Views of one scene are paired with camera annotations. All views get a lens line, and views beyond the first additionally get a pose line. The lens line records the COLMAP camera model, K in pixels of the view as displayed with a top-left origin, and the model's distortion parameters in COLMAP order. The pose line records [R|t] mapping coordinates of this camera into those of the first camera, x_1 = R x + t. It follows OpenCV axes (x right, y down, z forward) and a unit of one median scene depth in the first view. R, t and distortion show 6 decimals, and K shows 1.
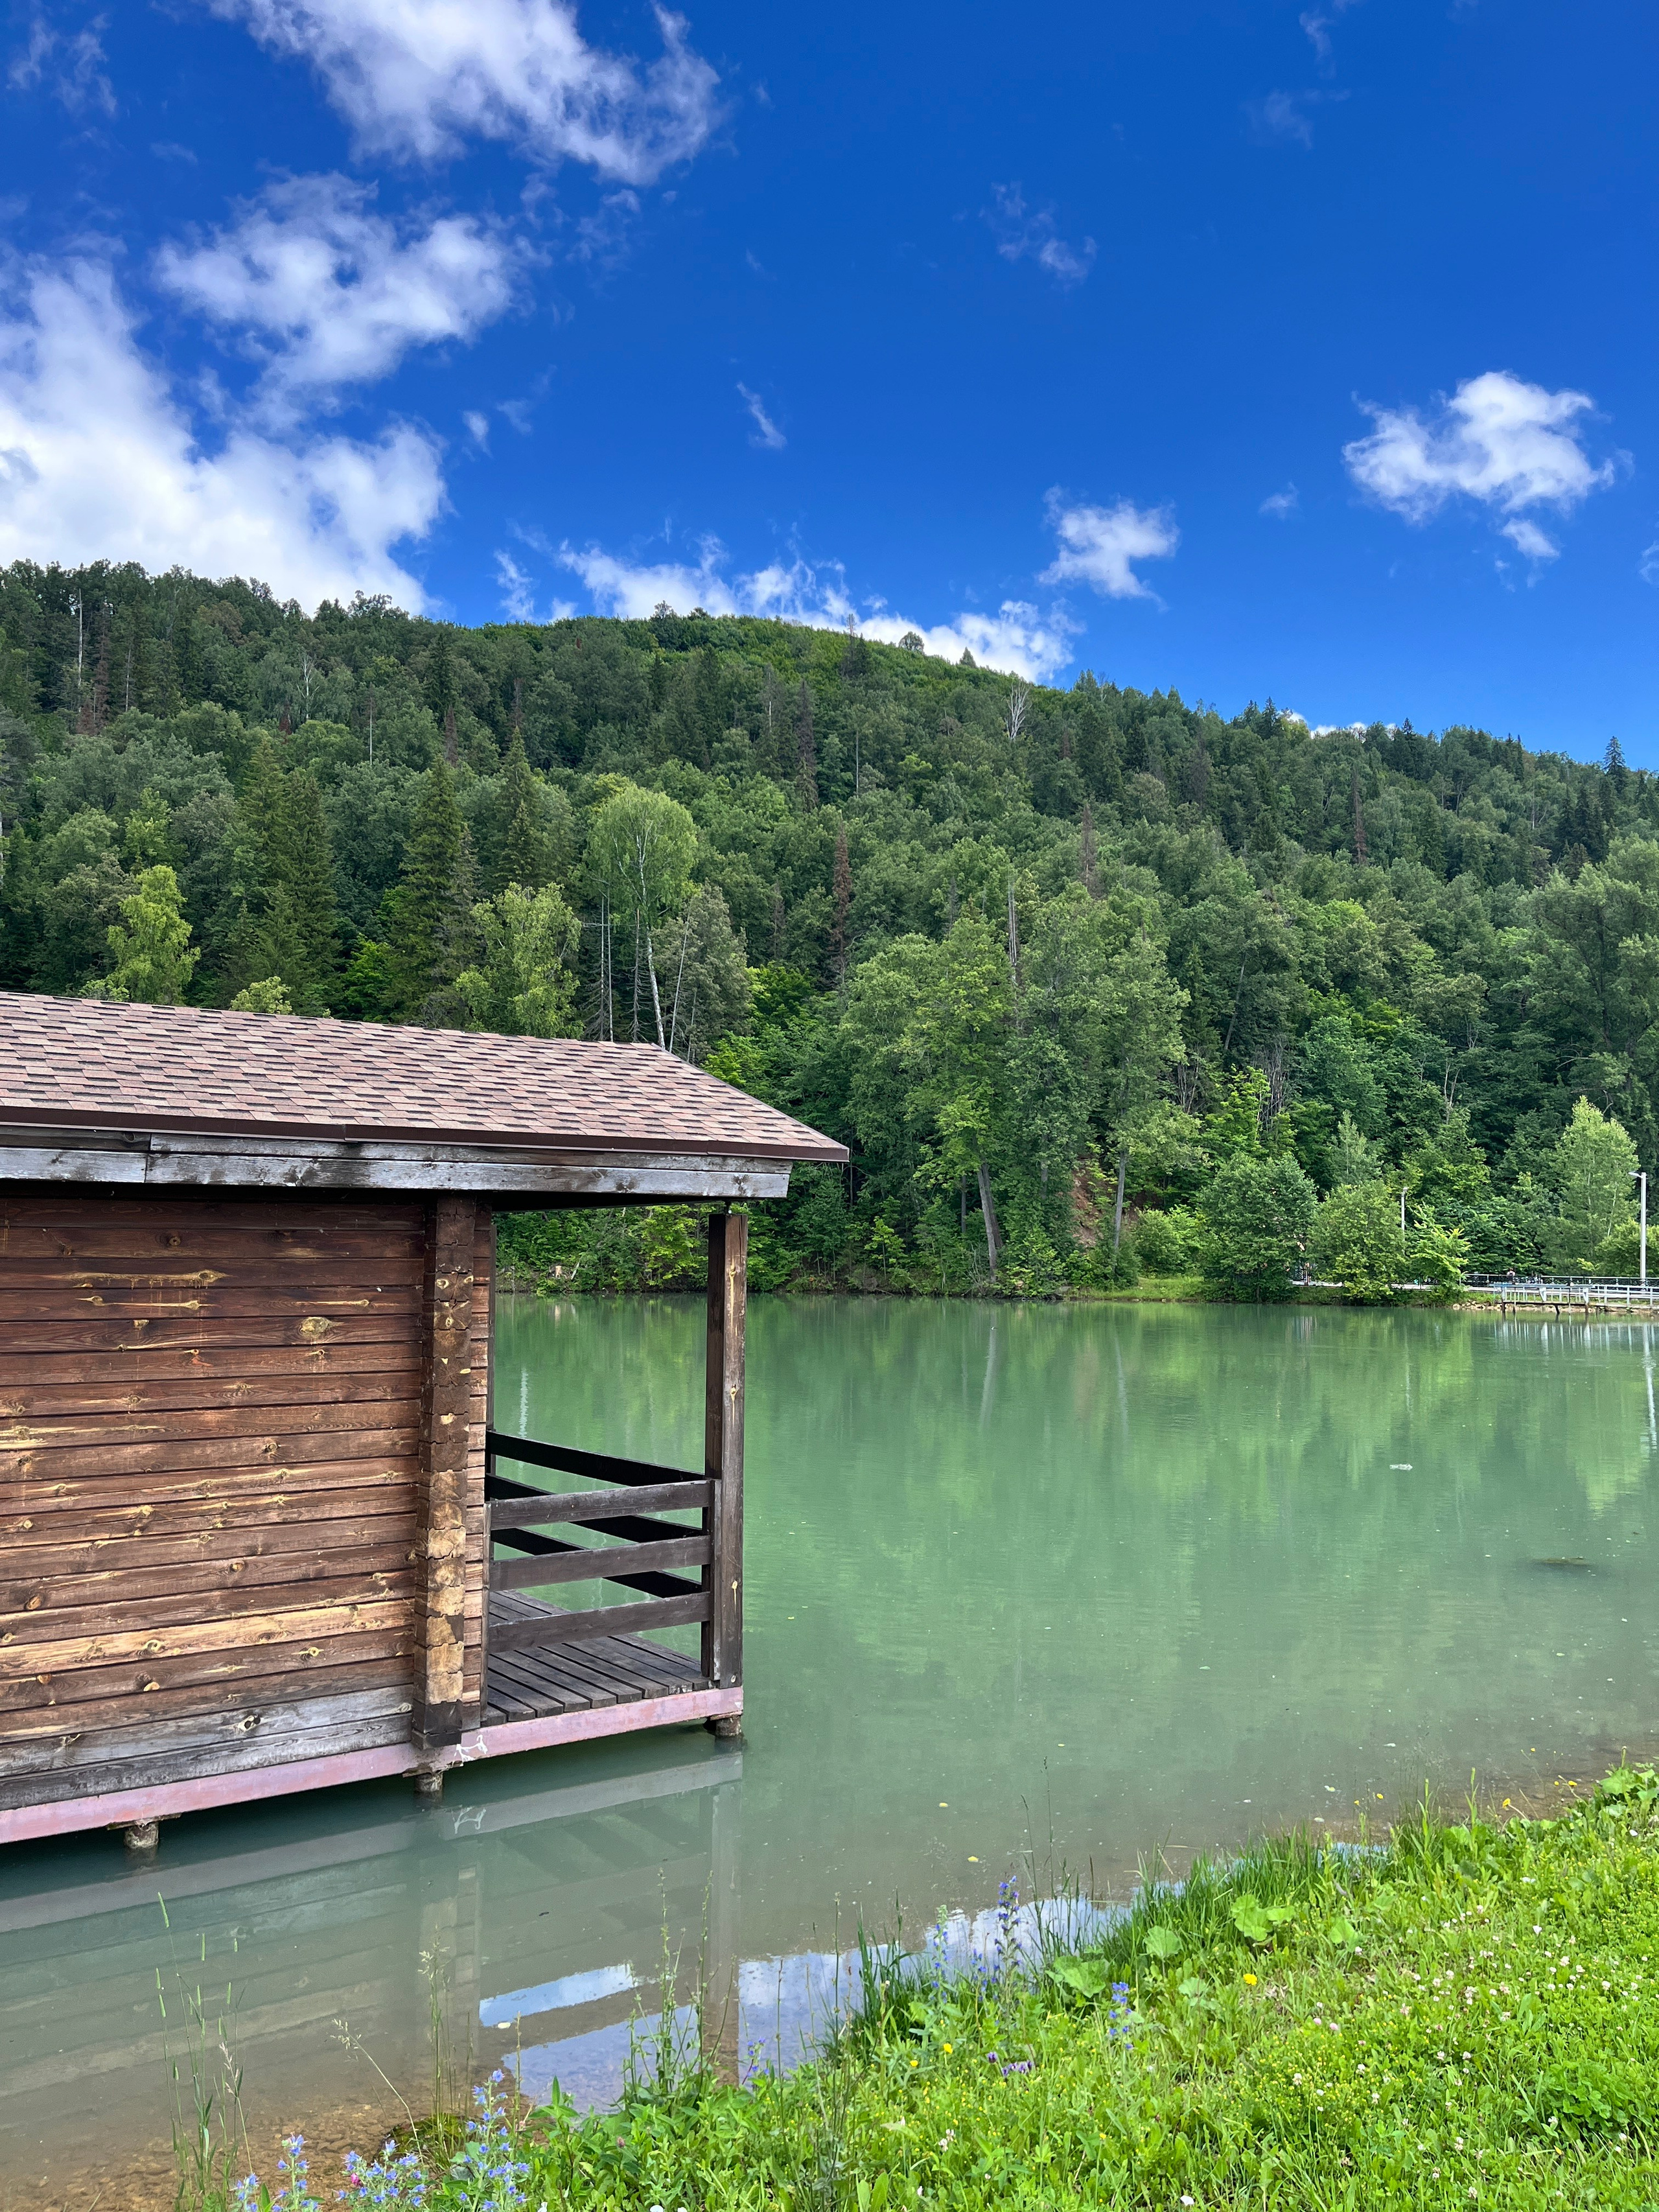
lens RADIAL K [[1667.1, 0, 829.8], [0, 1667.1, 1107.2], [0, 0, 1]] dist [0.052751, -0.037390]
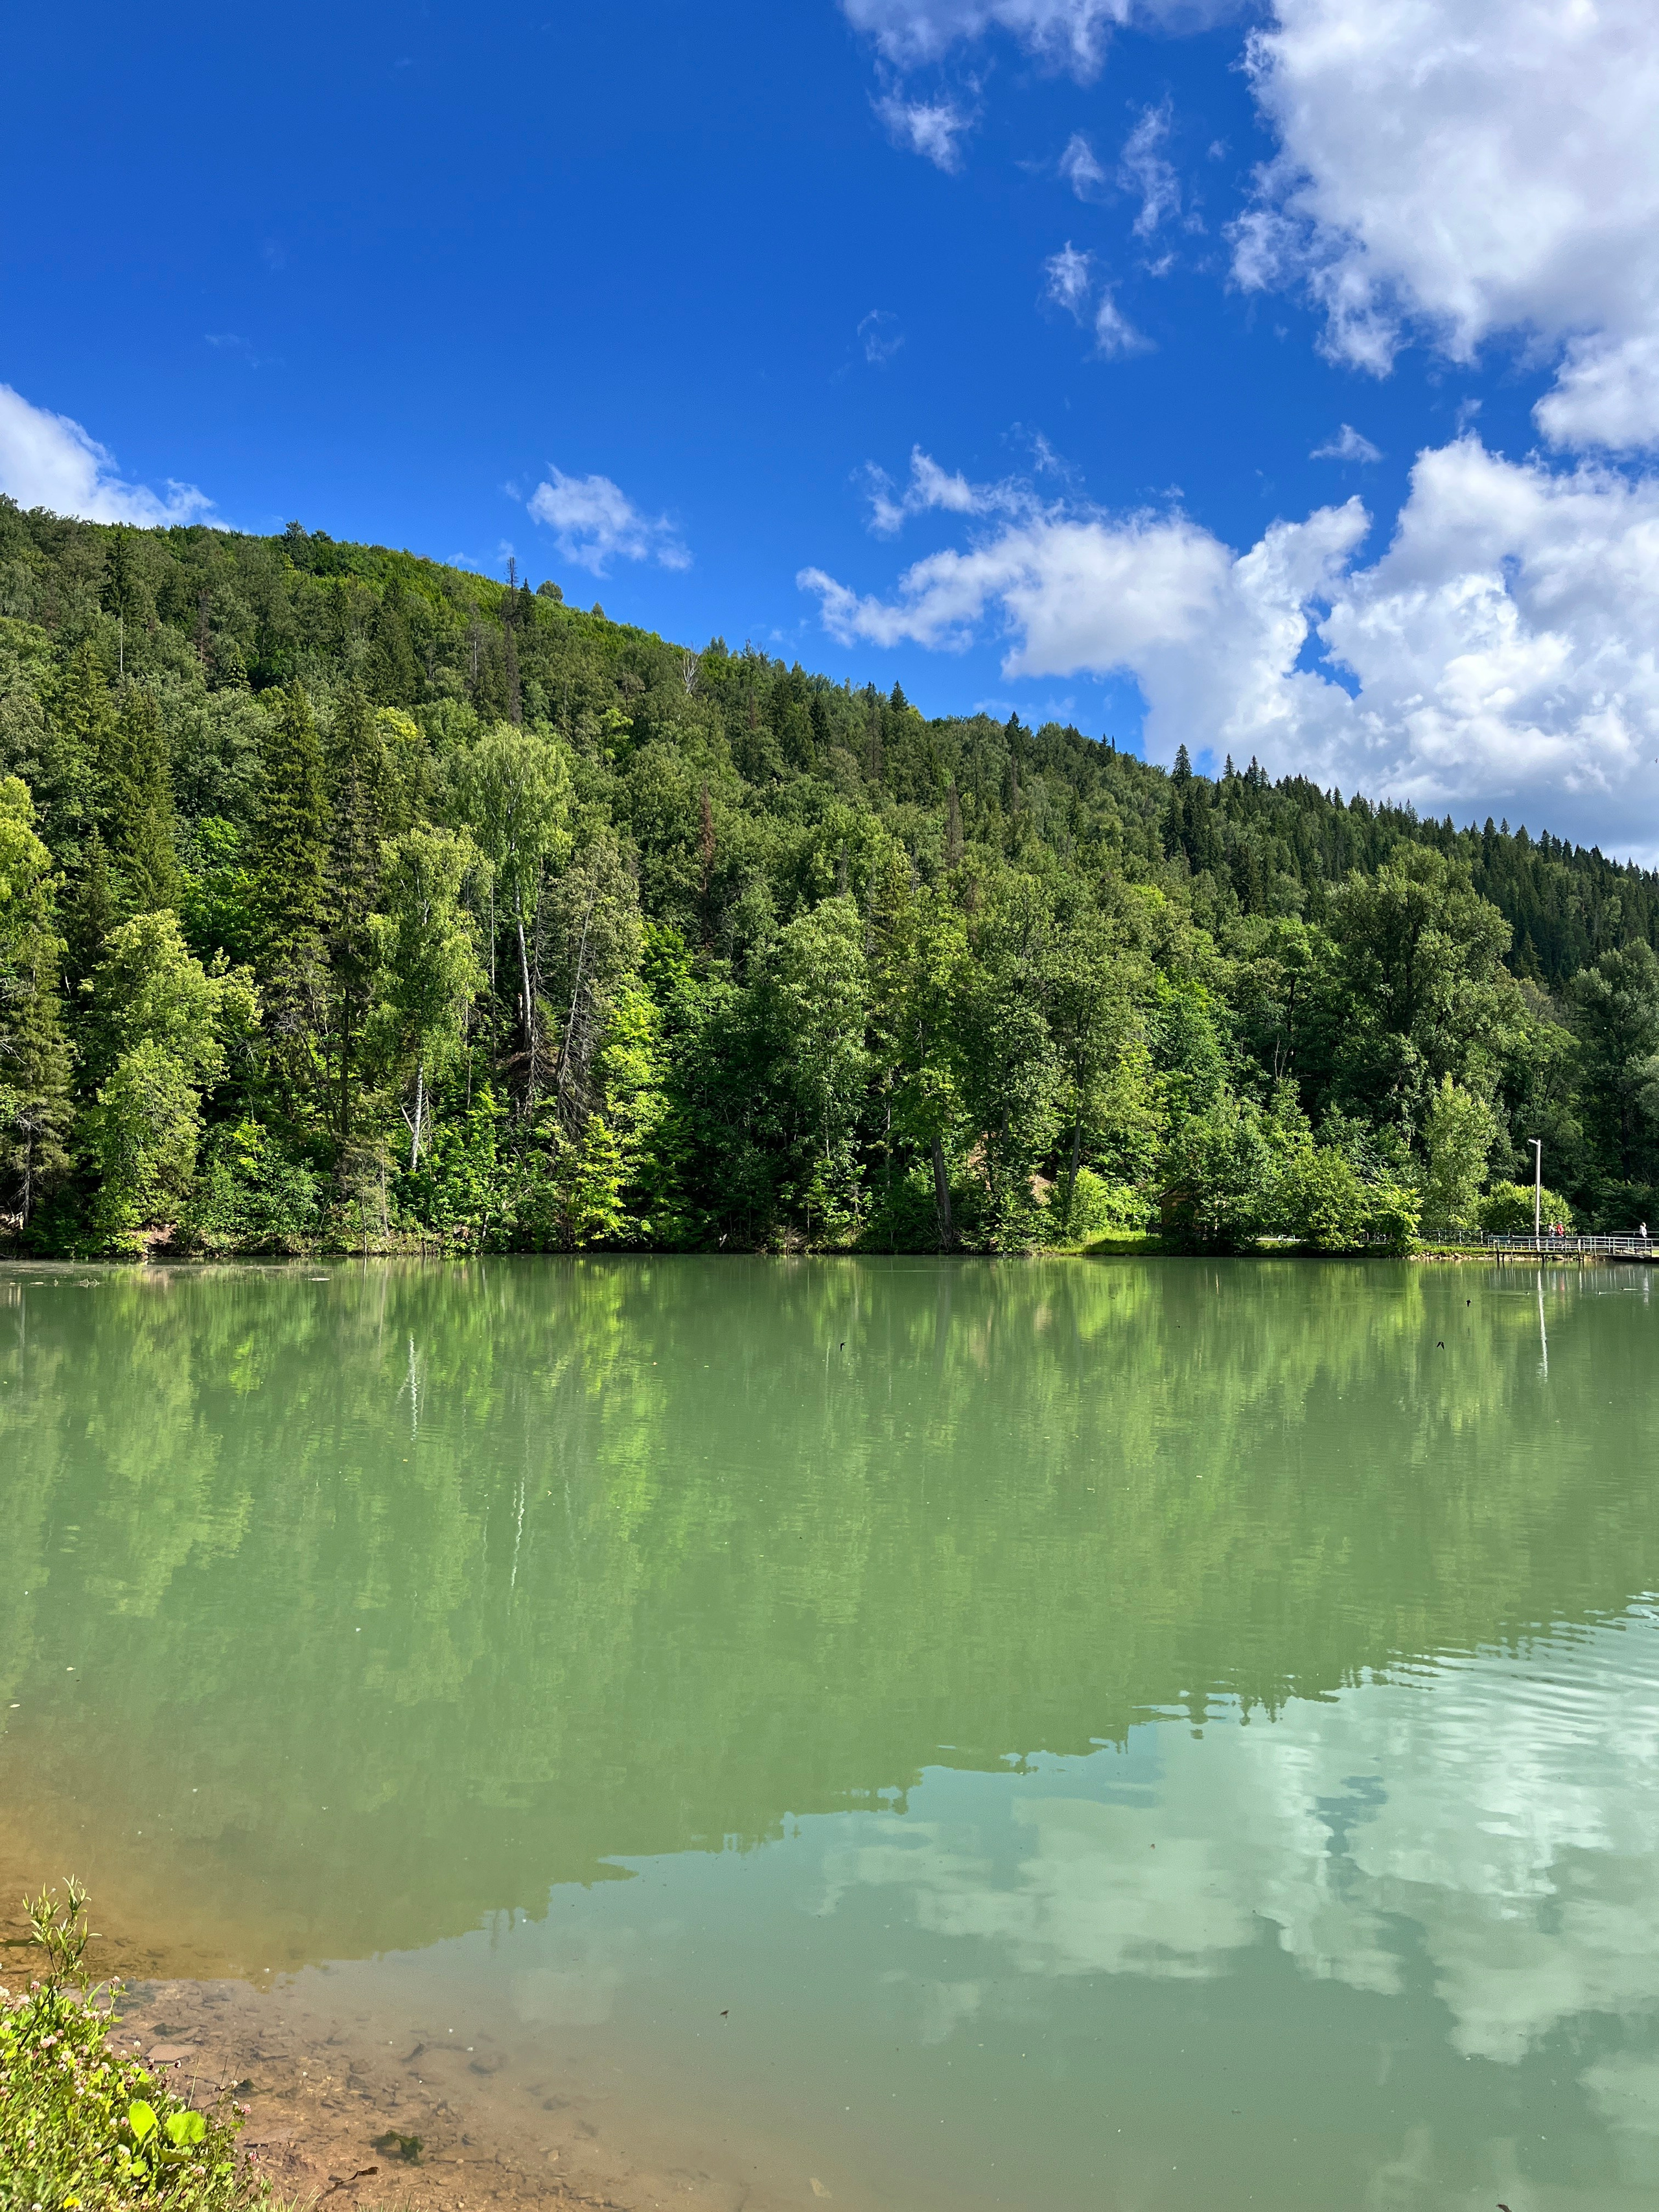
lens RADIAL K [[1667.1, 0, 832.9], [0, 1667.1, 1107.4], [0, 0, 1]] dist [0.052751, -0.037390]
pose [[0.961466, 0.014475, 0.274543, -0.211699], [-0.020932, 0.999569, 0.020605, 0.002301], [-0.274126, -0.025558, 0.961354, 0.020592]]
